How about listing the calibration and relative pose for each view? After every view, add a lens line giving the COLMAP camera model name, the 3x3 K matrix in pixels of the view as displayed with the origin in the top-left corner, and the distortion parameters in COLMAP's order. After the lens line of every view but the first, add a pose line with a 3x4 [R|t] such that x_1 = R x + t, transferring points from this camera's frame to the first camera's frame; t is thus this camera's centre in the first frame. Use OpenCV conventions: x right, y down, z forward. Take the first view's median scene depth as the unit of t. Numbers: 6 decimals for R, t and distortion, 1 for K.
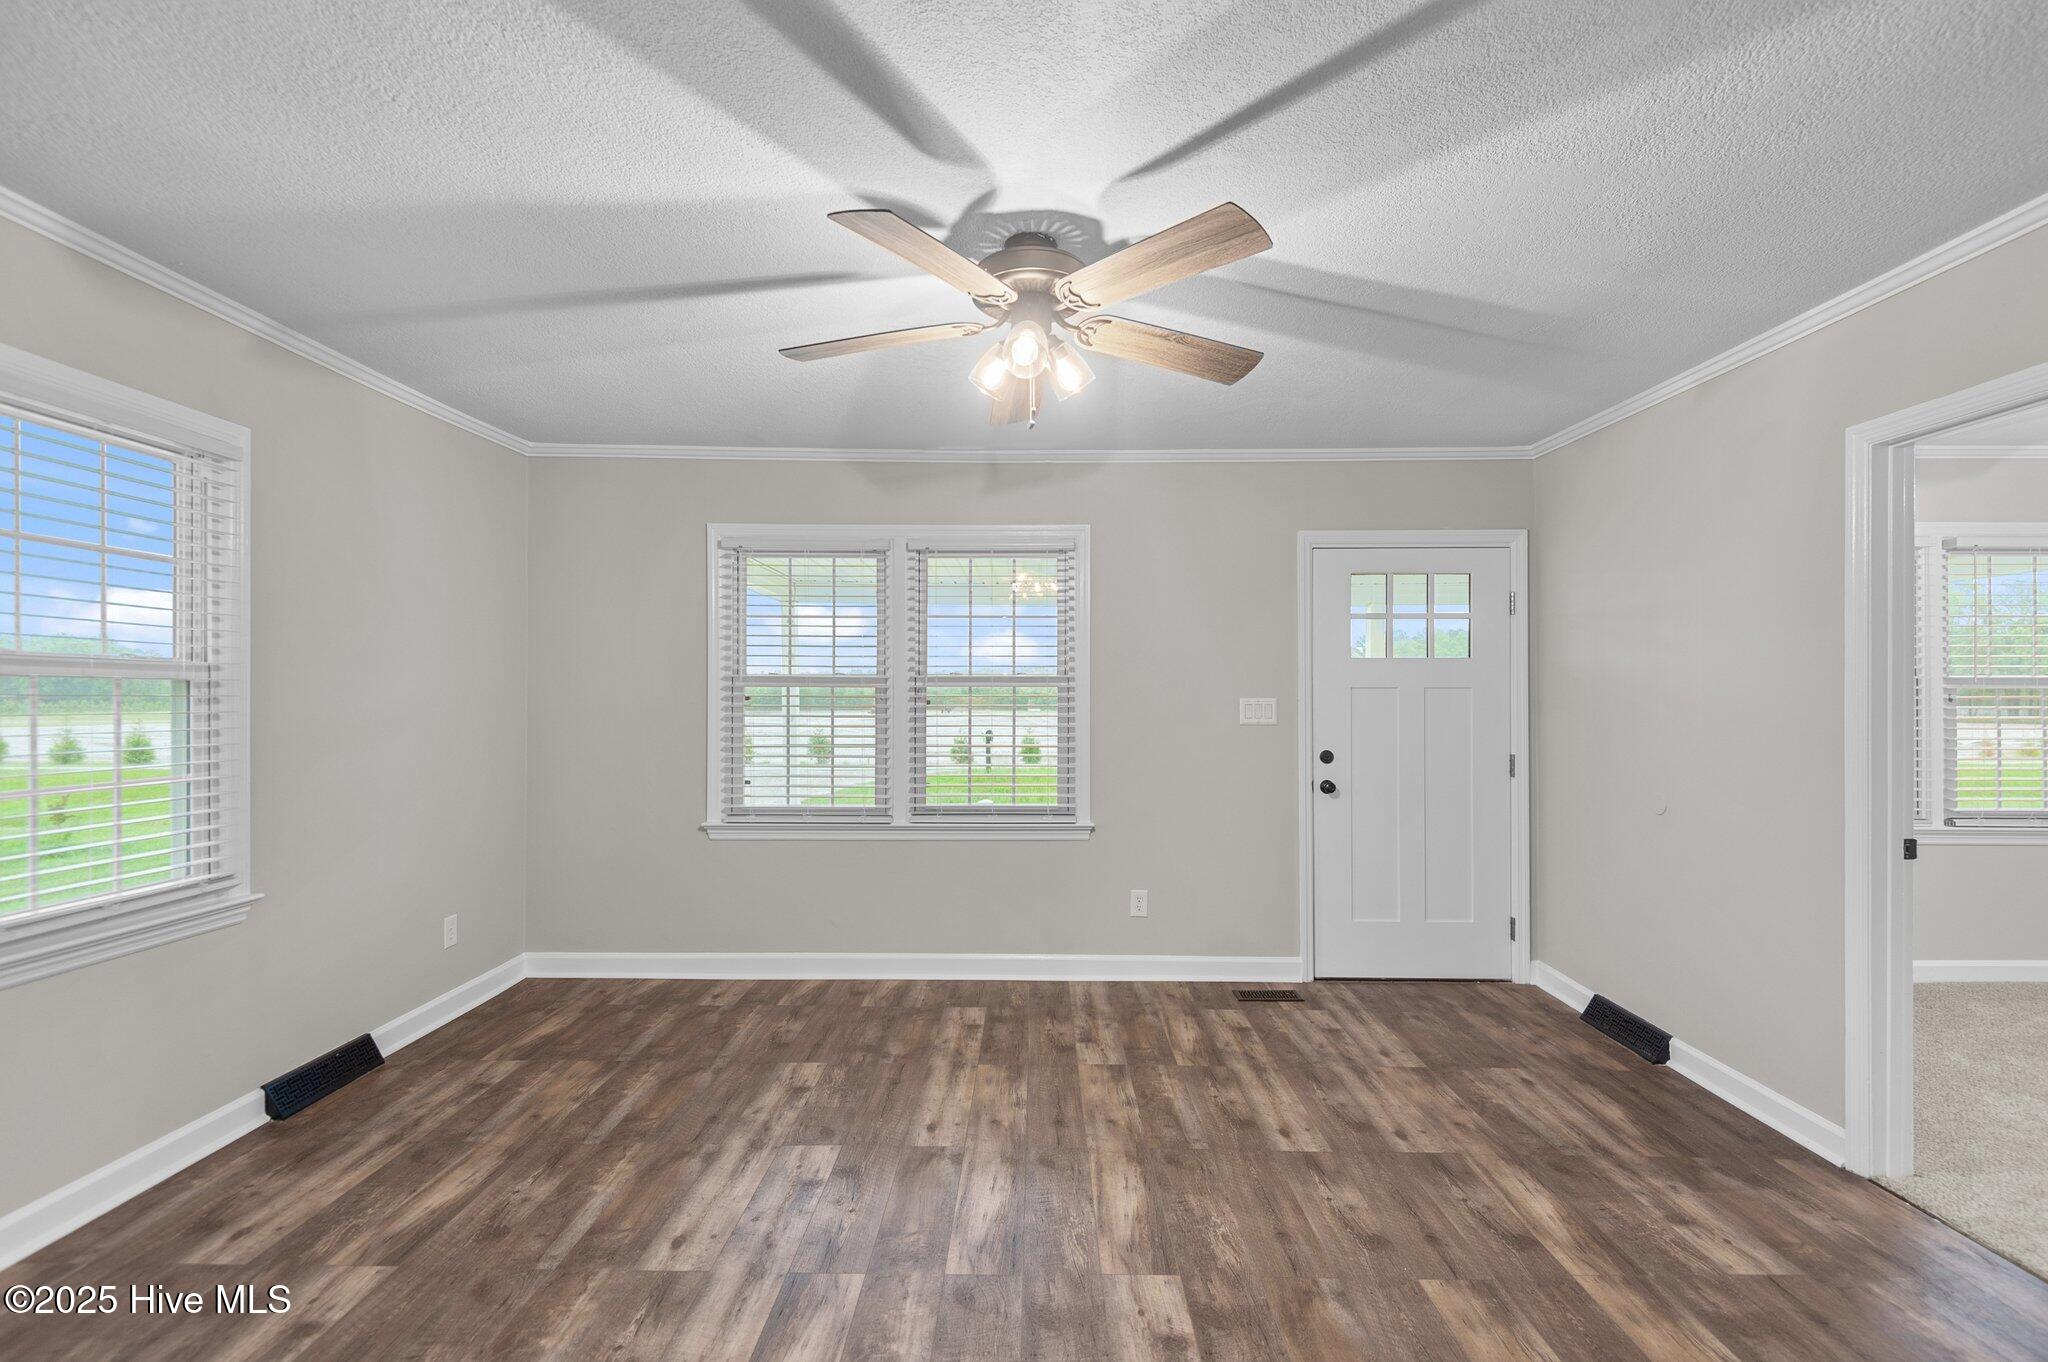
lens RADIAL K [[944.4, 0, 1025.1], [0, 944.4, 697.2], [0, 0, 1]] dist [0.021497, -0.018868]
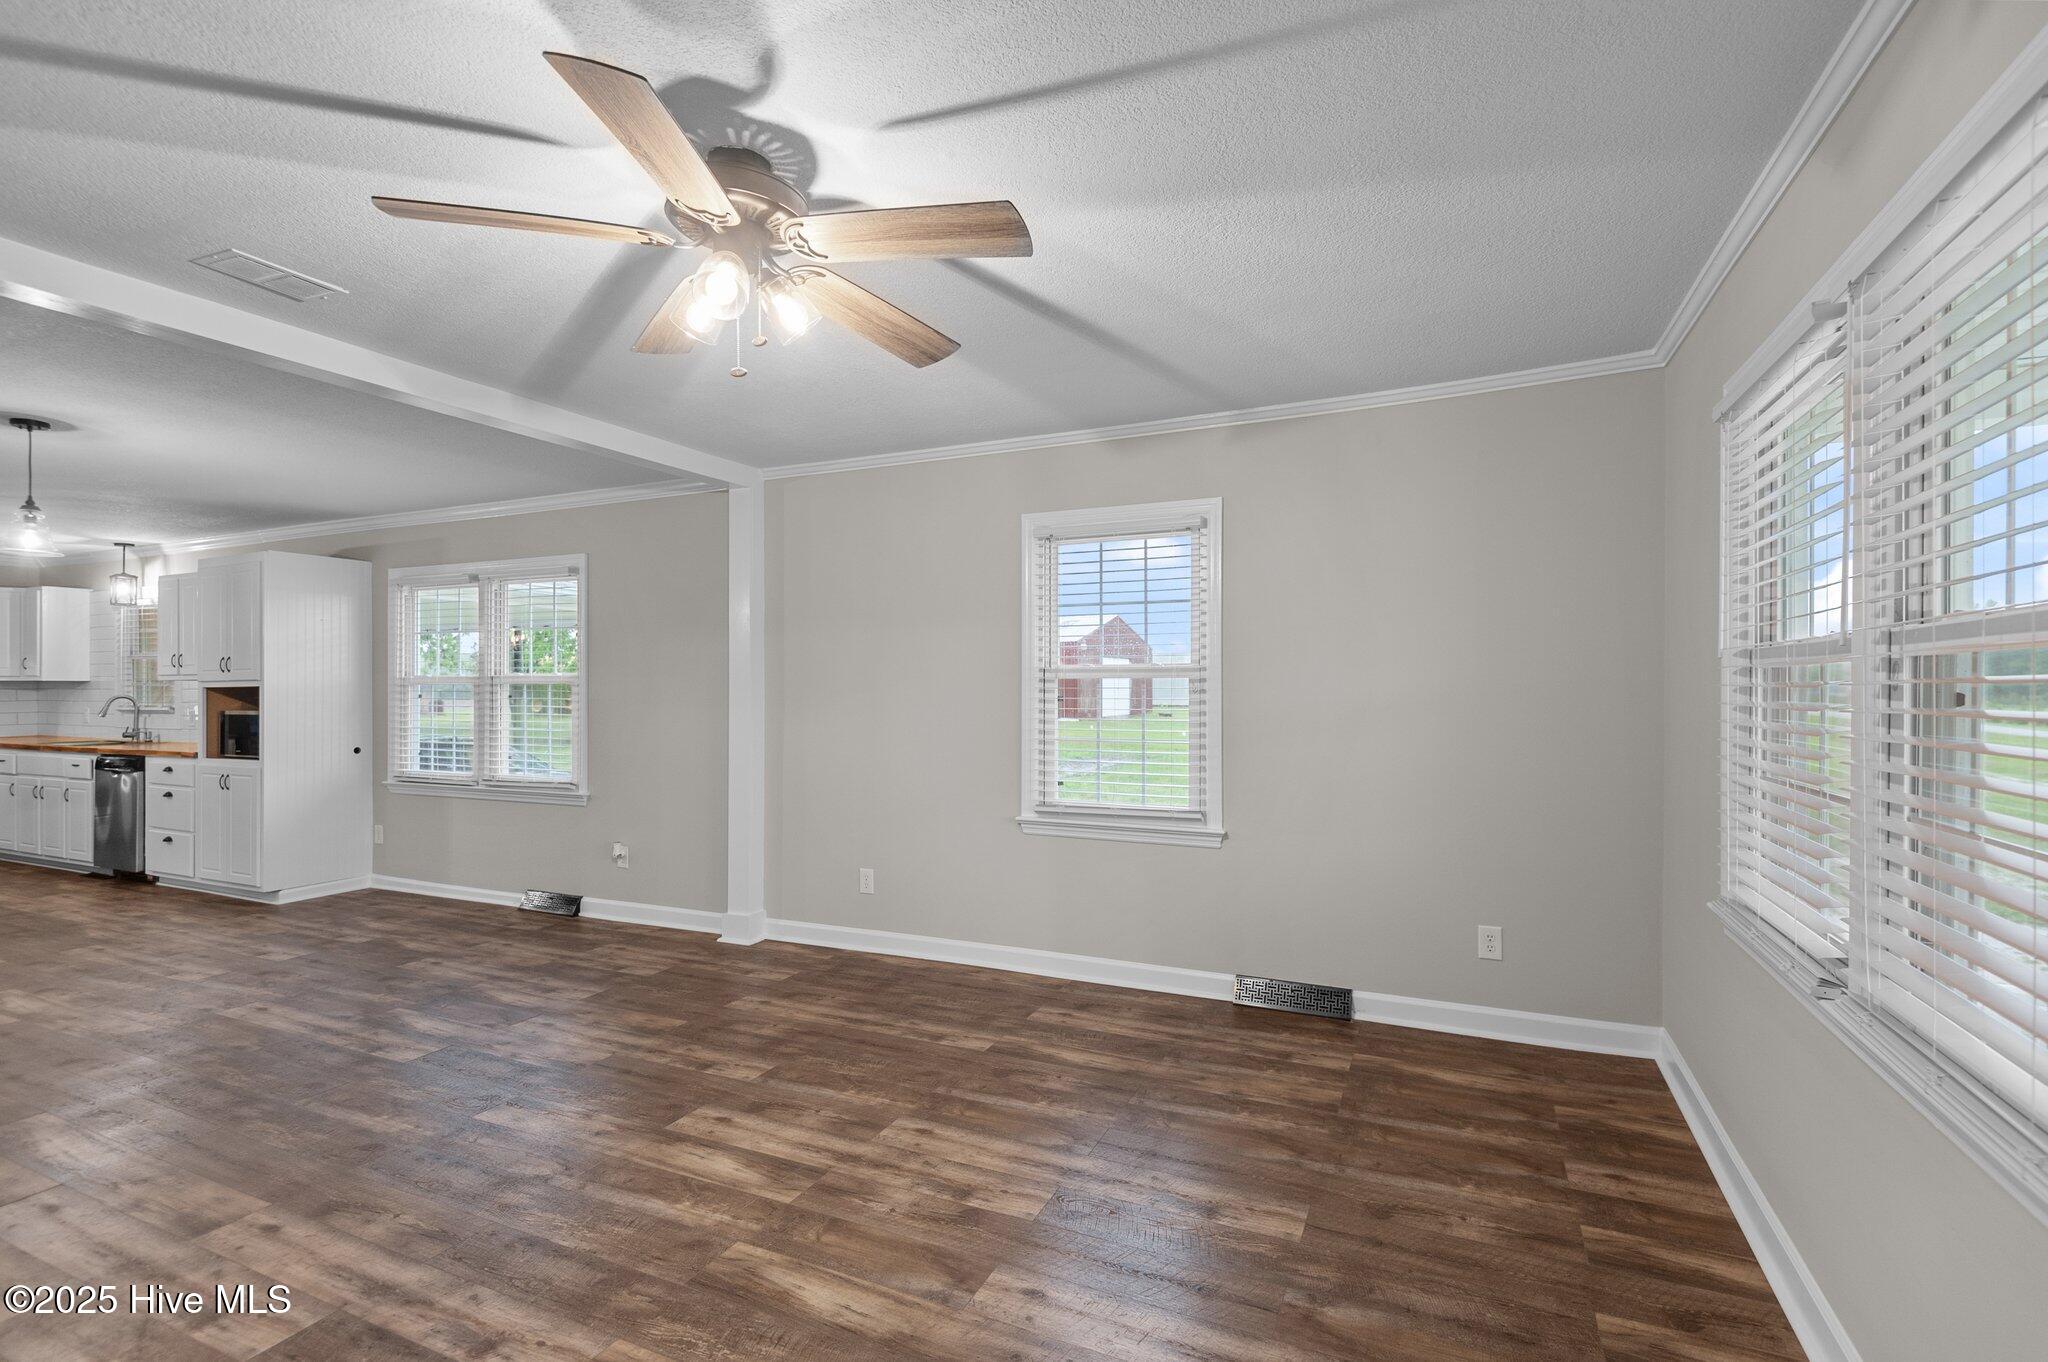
lens RADIAL K [[944.4, 0, 1025.1], [0, 944.4, 697.2], [0, 0, 1]] dist [0.021497, -0.018868]
pose [[-0.408780, 0.009354, -0.912585, 0.579073], [-0.001917, 0.999936, 0.011108, 0.001367], [0.912631, 0.006290, -0.408736, 1.356637]]
